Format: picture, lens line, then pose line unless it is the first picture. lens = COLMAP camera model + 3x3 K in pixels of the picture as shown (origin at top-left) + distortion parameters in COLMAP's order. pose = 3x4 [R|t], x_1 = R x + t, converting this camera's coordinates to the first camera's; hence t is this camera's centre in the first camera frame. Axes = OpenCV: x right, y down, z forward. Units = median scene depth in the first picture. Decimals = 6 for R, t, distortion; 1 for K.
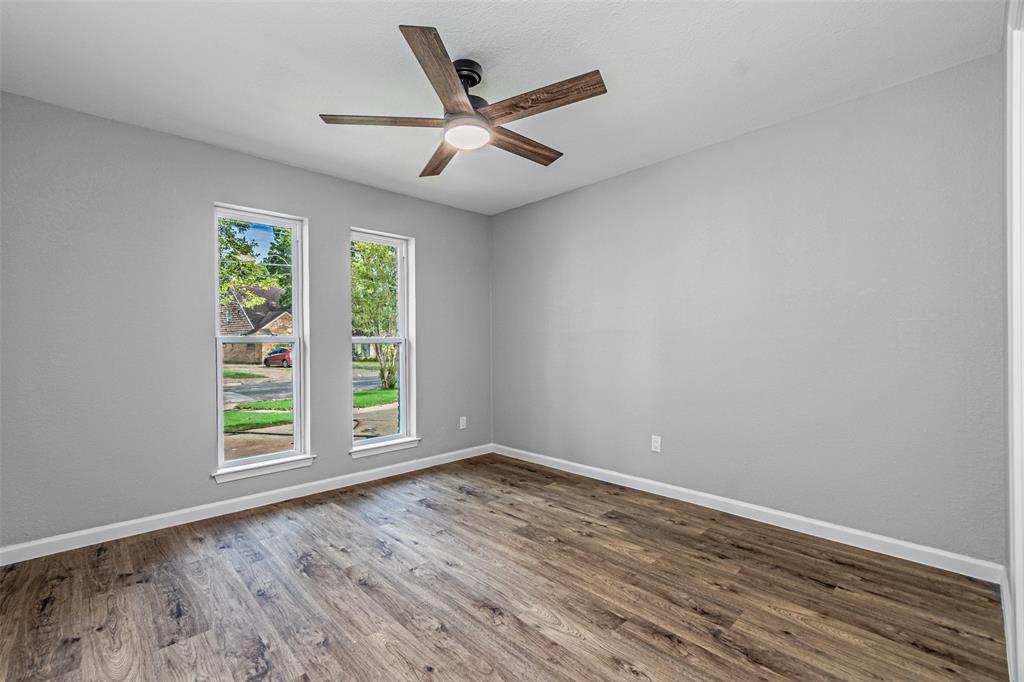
lens RADIAL K [[444.2, 0, 511.3], [0, 444.2, 338.6], [0, 0, 1]] dist [0.002143, -0.000737]
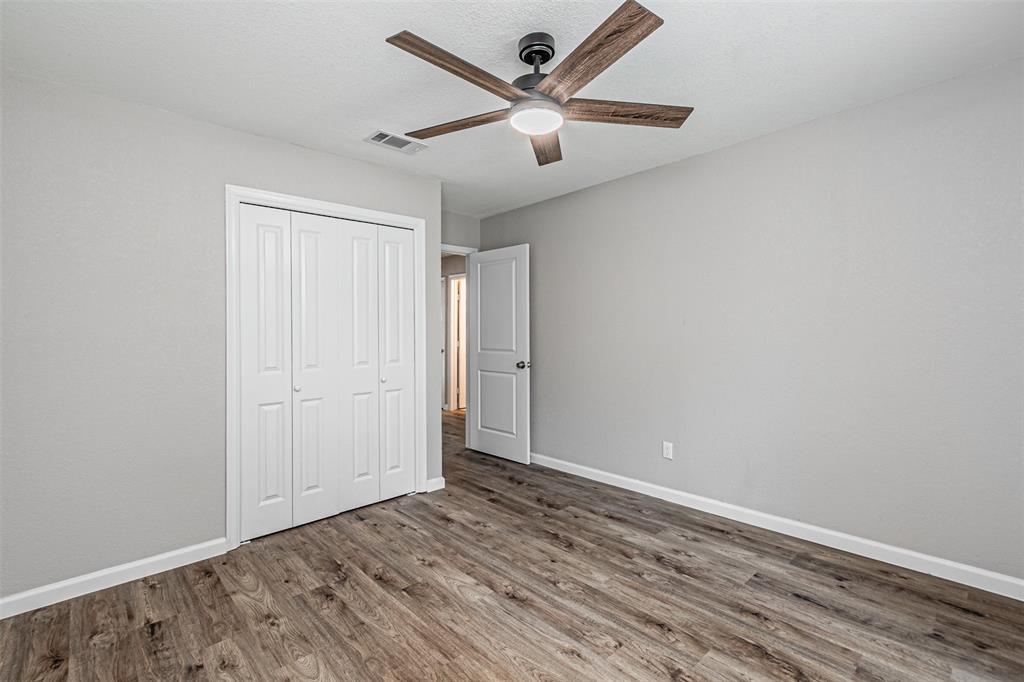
lens RADIAL K [[444.2, 0, 512.8], [0, 444.2, 339.2], [0, 0, 1]] dist [0.002143, -0.000737]
pose [[-0.999727, 0.019309, 0.013192, -0.062925], [0.019412, 0.999781, 0.007776, -0.037652], [-0.013039, 0.008030, -0.999883, 2.064380]]
